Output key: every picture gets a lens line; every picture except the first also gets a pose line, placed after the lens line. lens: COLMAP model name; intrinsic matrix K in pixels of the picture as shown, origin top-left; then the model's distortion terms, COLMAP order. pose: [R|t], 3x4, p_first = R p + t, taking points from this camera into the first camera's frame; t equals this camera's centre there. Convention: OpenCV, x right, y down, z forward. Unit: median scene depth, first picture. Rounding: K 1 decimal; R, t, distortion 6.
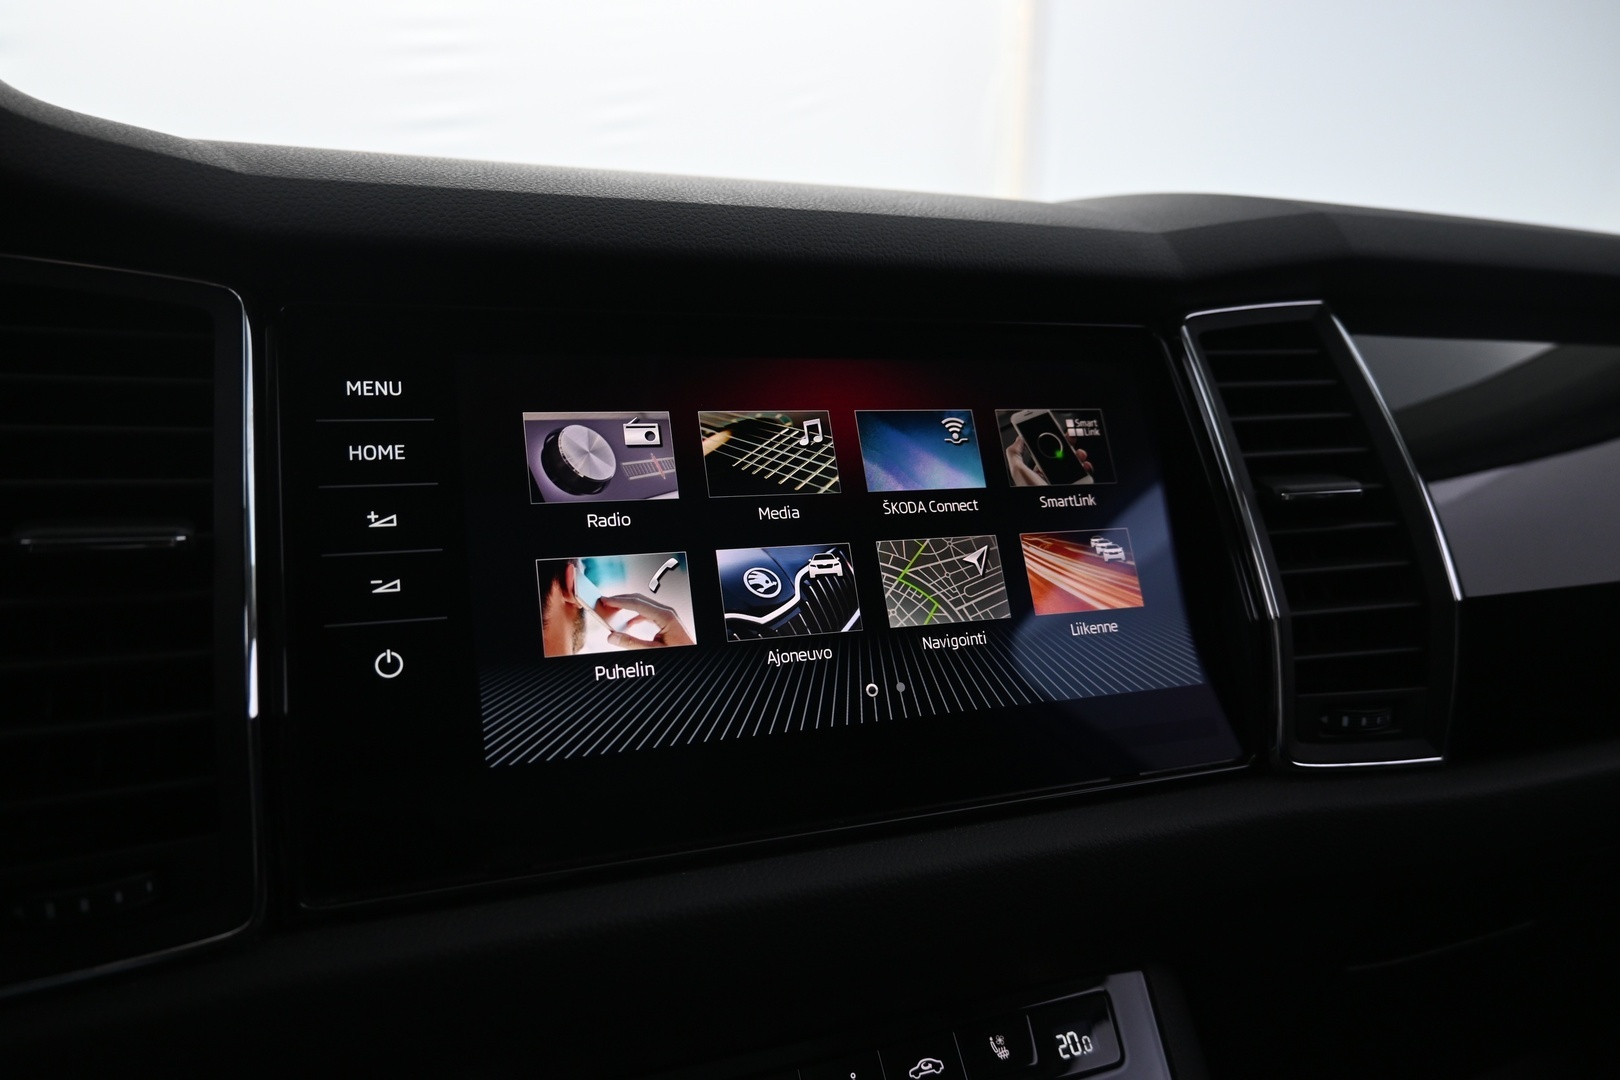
lens RADIAL K [[1123.5, 0, 816.7], [0, 1123.5, 536.8], [0, 0, 1]] dist [-0.007450, 0.001814]
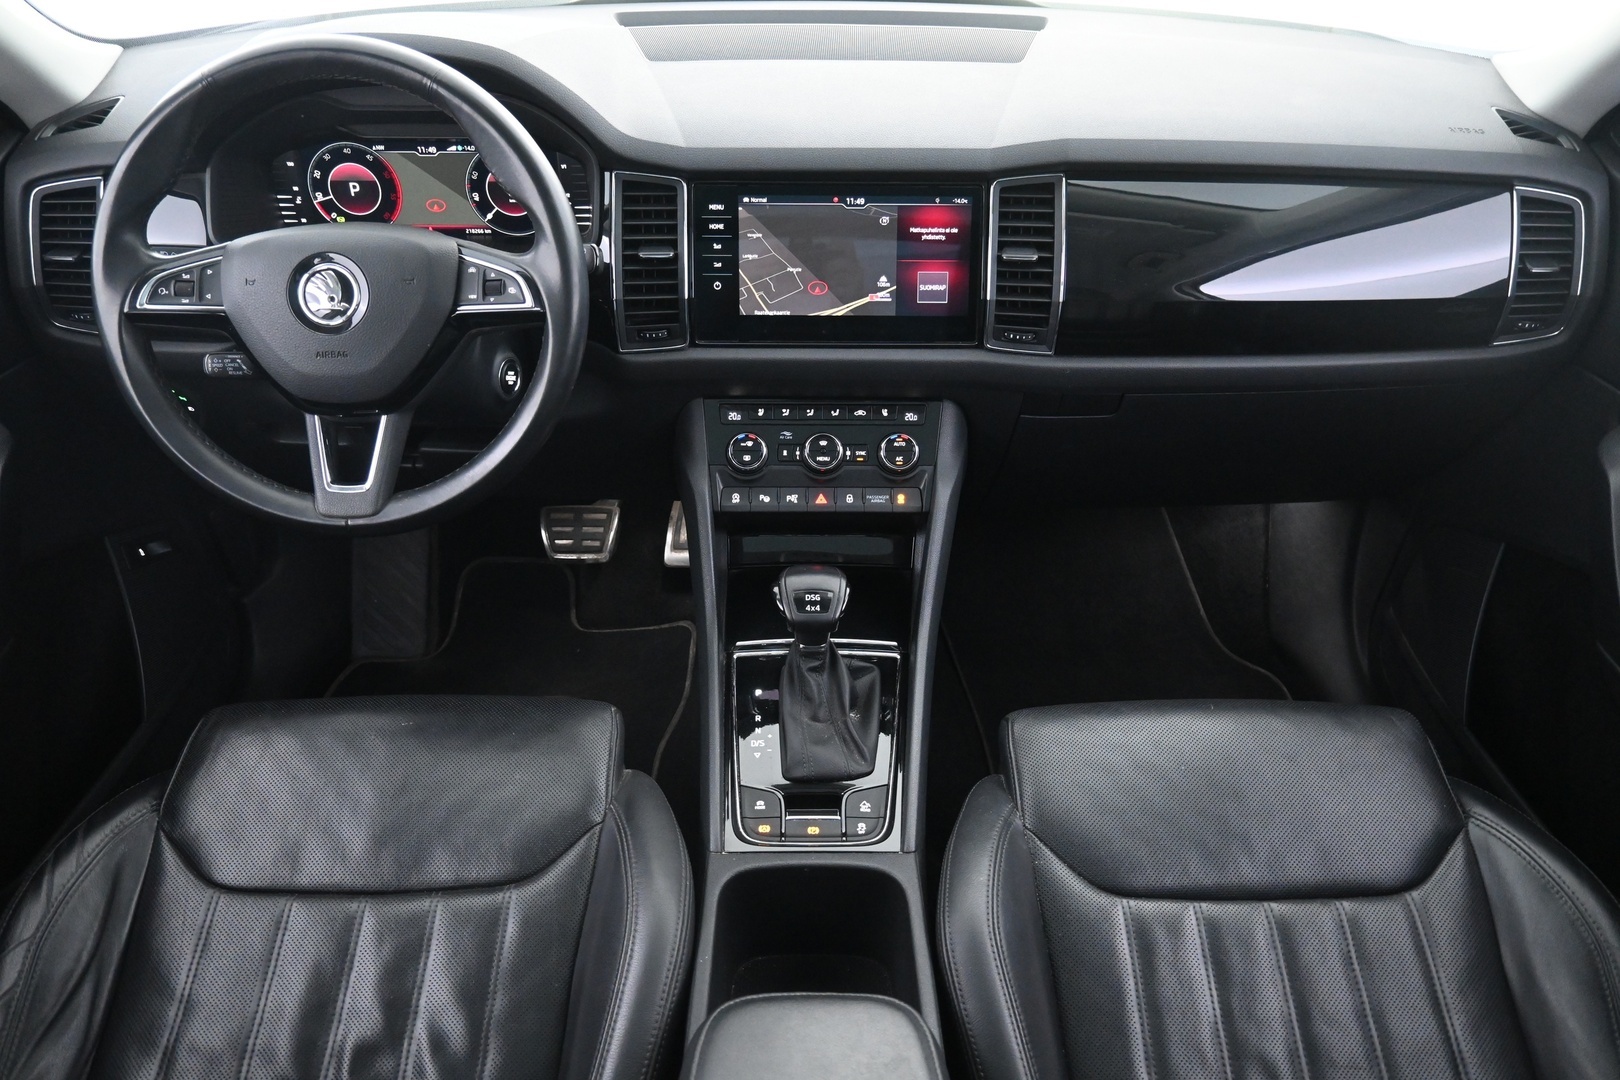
lens RADIAL K [[1139.8, 0, 810.6], [0, 1139.8, 548.4], [0, 0, 1]] dist [-0.009064, -0.000148]
pose [[0.929518, 0.224327, -0.292701, 1.078859], [-0.054439, 0.868479, 0.492728, -0.891030], [0.364737, -0.442065, 0.819479, -2.128986]]
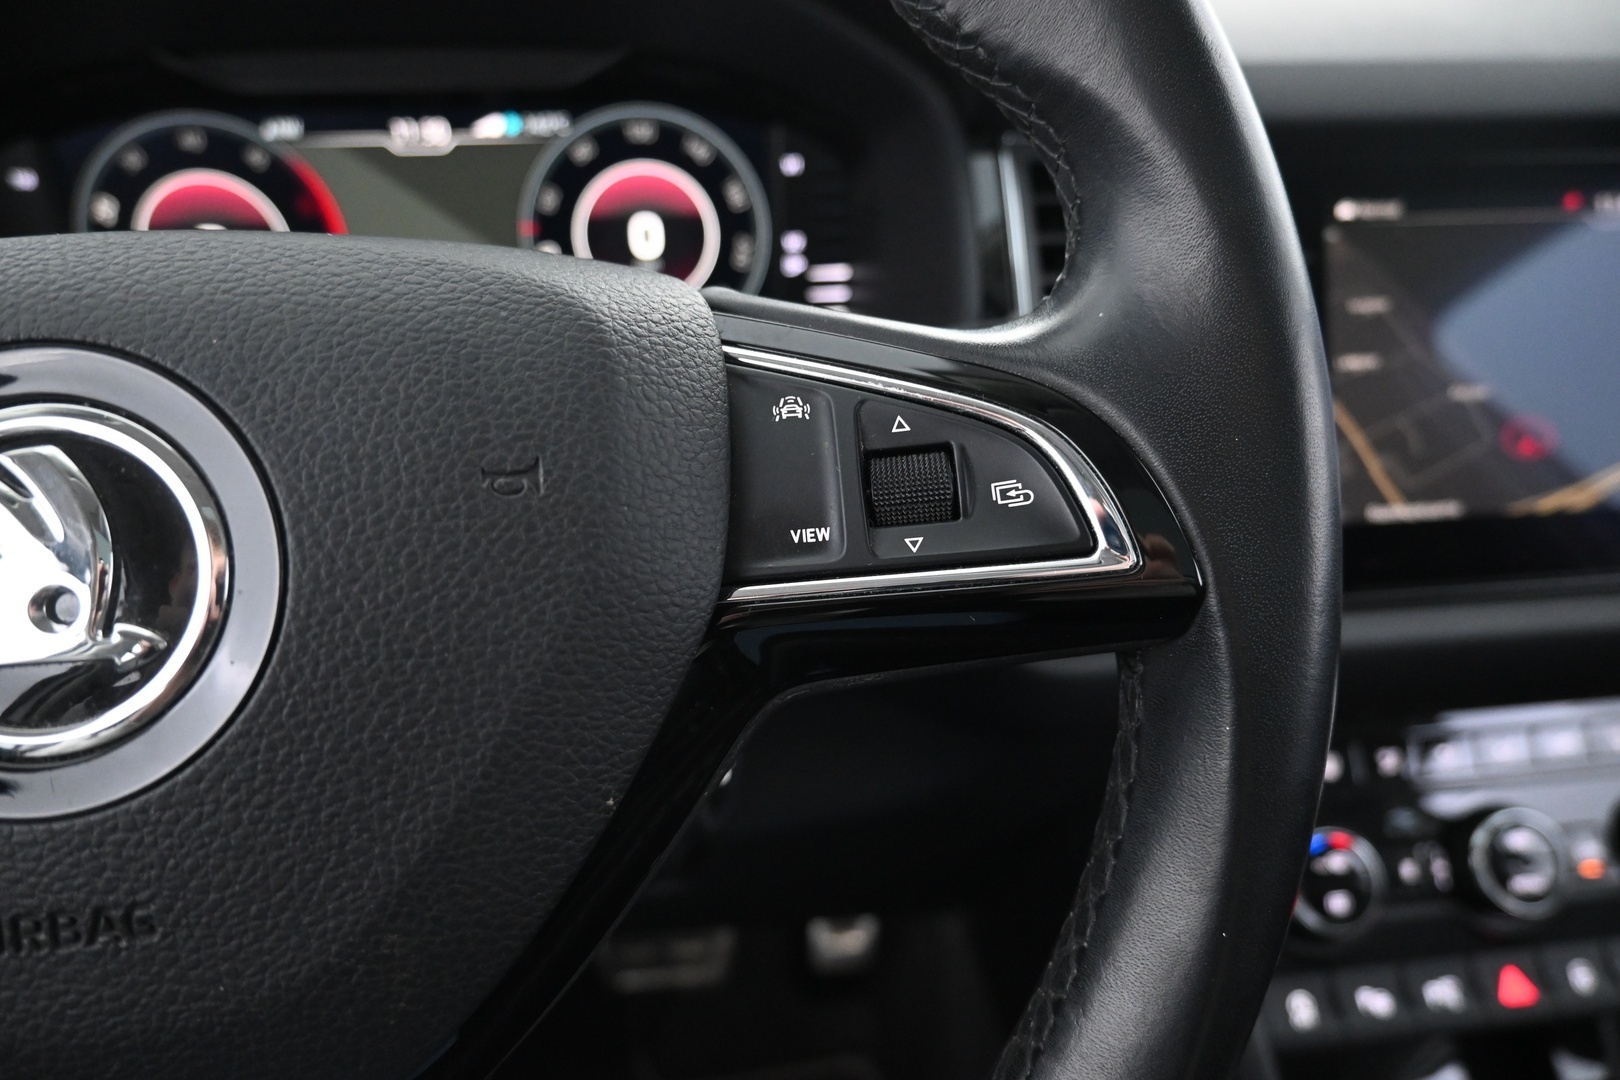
lens RADIAL K [[1123.5, 0, 806.6], [0, 1123.5, 546.1], [0, 0, 1]] dist [-0.007450, 0.001814]
pose [[0.967031, 0.115629, -0.226896, -0.509435], [-0.030764, 0.937494, 0.346639, -0.199896], [0.252795, -0.328230, 0.910143, -0.394298]]
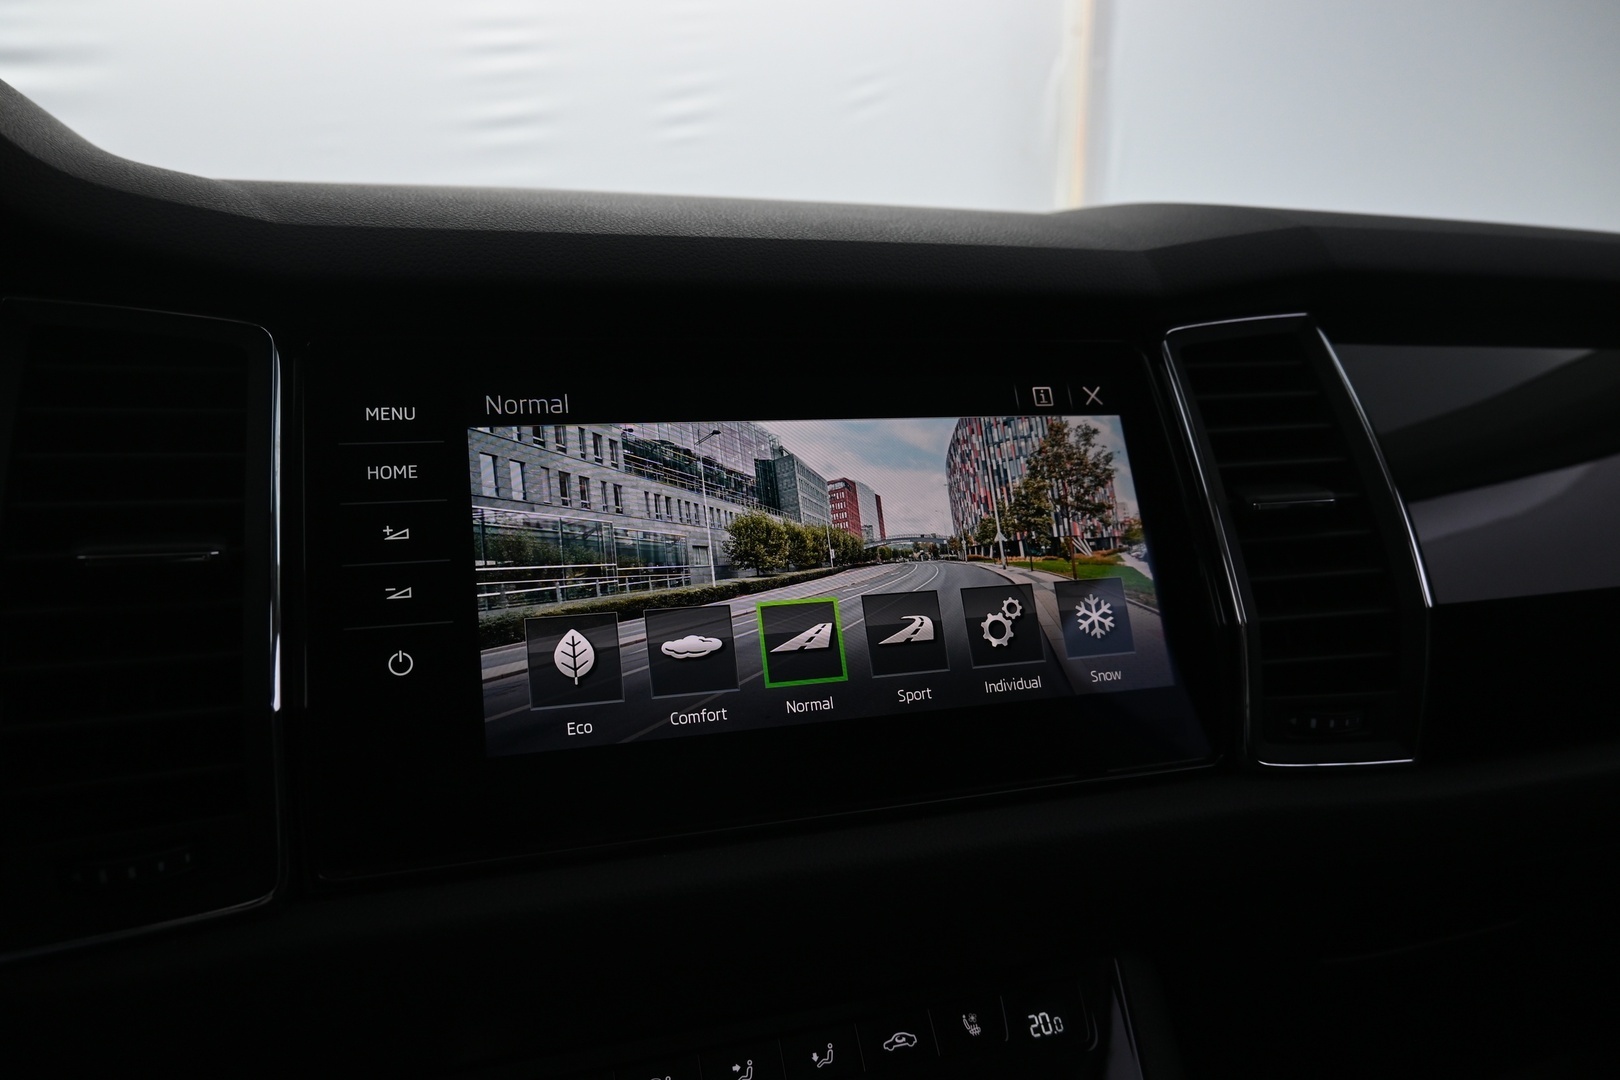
lens RADIAL K [[1123.5, 0, 815.9], [0, 1123.5, 535.3], [0, 0, 1]] dist [-0.007450, 0.001814]
pose [[0.997852, 0.002383, -0.065469, 0.086089], [-0.001571, 0.999921, 0.012447, -0.023680], [0.065493, -0.012317, 0.997777, -0.070250]]
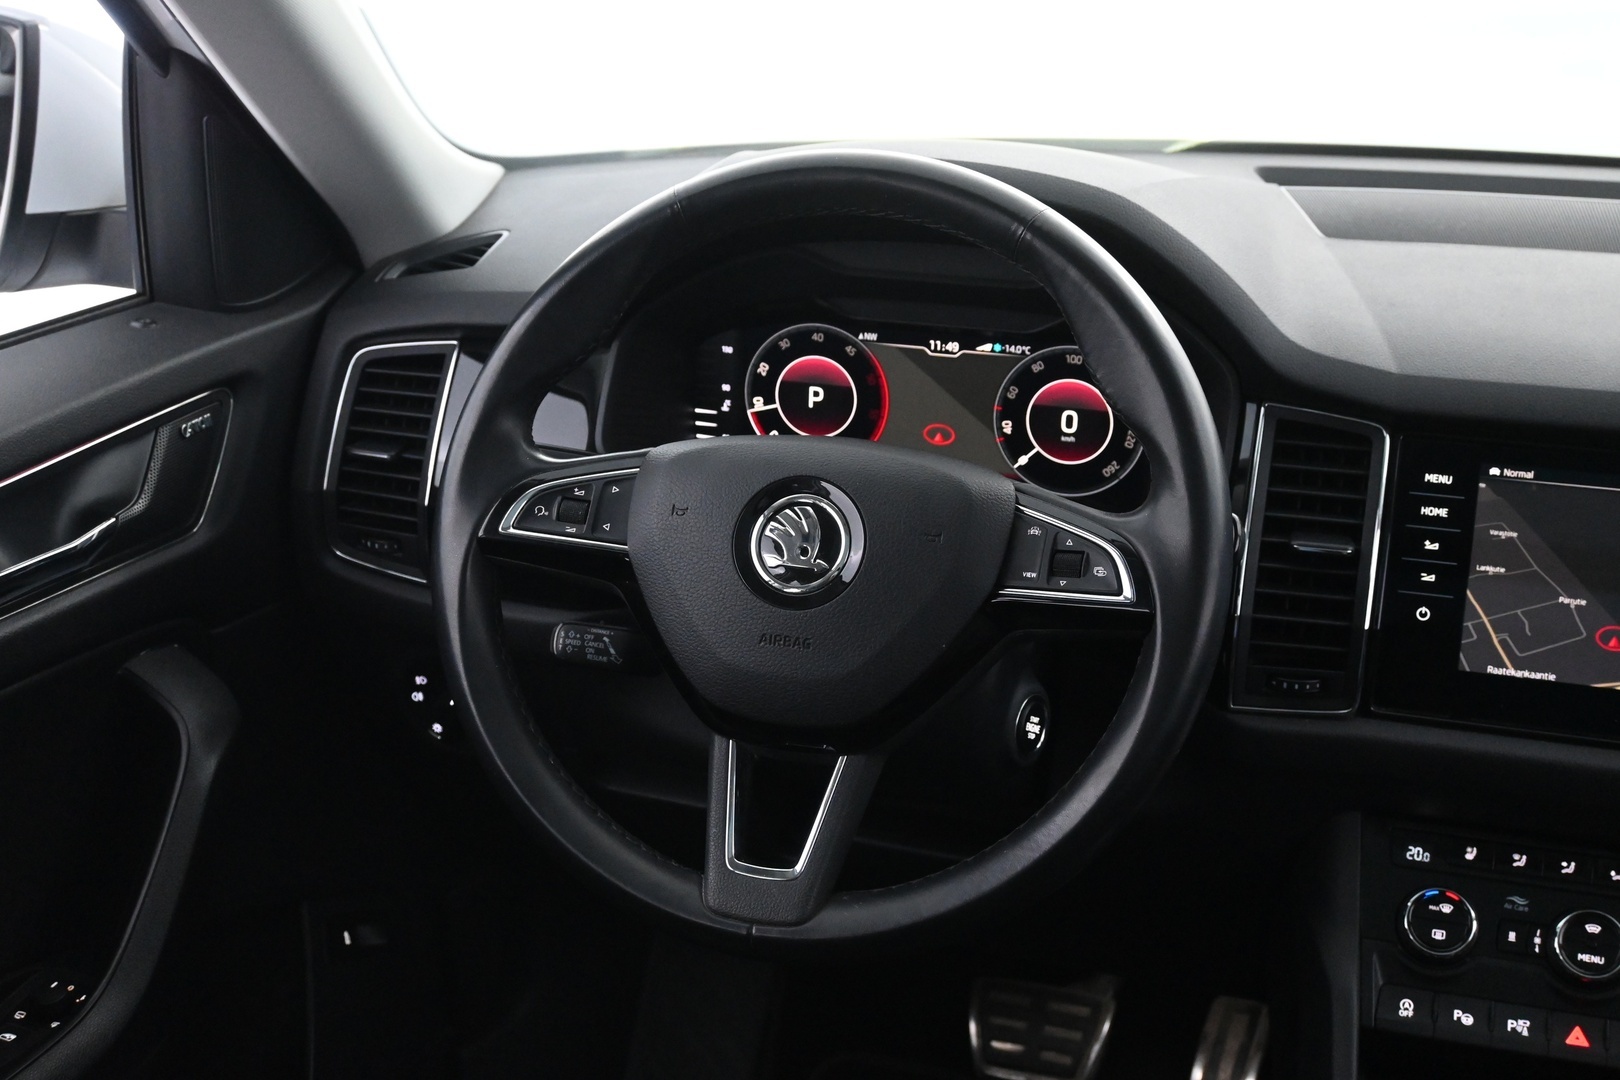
lens RADIAL K [[2010.3, 0, 812.6], [0, 2010.3, 546.8], [0, 0, 1]] dist [-0.005975, 0.000000]
pose [[0.784685, 0.227183, -0.576765, 0.757148], [-0.090107, 0.962343, 0.256470, -0.753324], [0.613312, -0.149277, 0.775606, -2.276538]]
